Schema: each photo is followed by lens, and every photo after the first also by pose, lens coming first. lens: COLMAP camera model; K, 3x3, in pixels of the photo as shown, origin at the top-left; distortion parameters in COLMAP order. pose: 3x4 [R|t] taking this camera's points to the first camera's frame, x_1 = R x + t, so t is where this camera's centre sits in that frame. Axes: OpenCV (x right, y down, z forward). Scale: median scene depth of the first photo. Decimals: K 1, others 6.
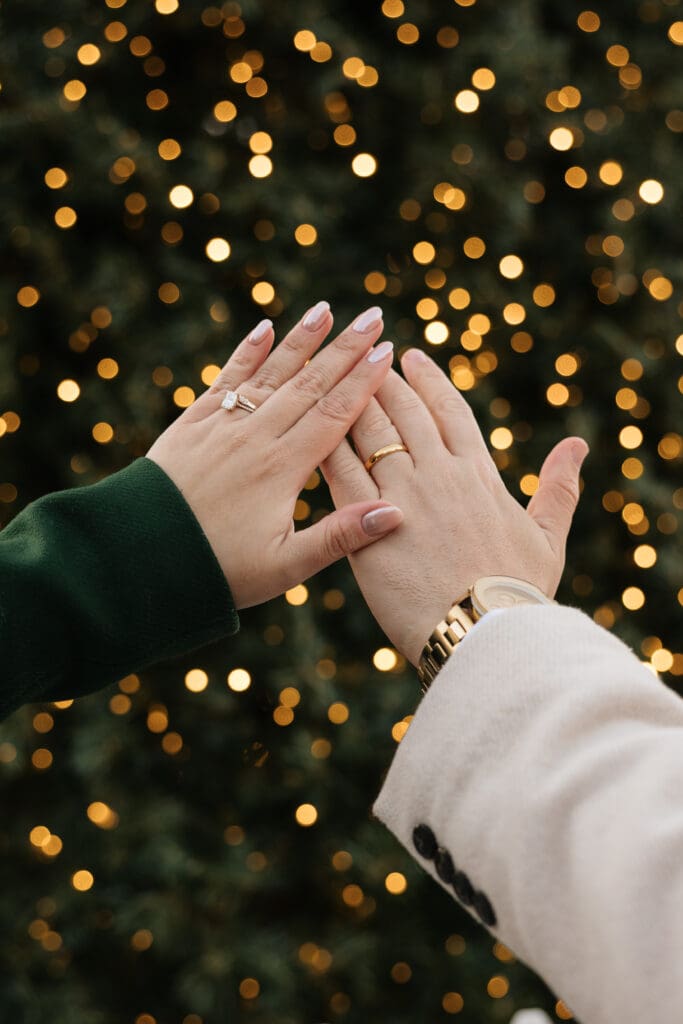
lens RADIAL K [[3758.8, 0, 341.5], [0, 3758.8, 512.0], [0, 0, 1]] dist [-0.012407, 0.831746]
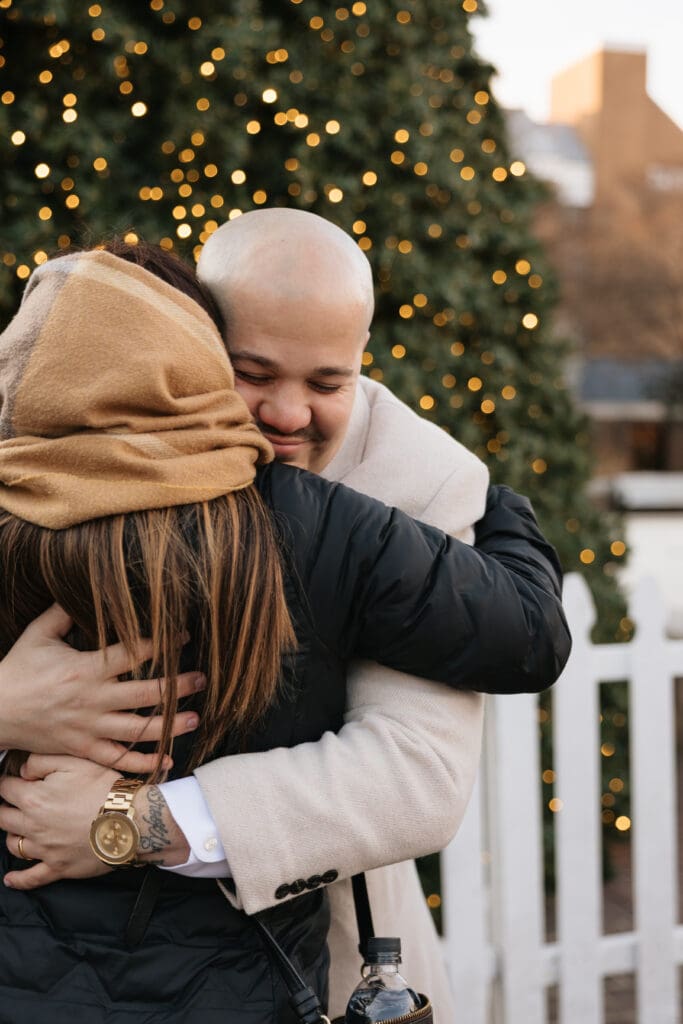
lens RADIAL K [[3758.8, 0, 341.5], [0, 3758.8, 512.0], [0, 0, 1]] dist [-0.012407, 0.831746]
pose [[0.998521, -0.007838, 0.053802, 0.004829], [0.005177, 0.998765, 0.049414, -0.006647], [-0.054123, -0.049062, 0.997328, -0.510538]]
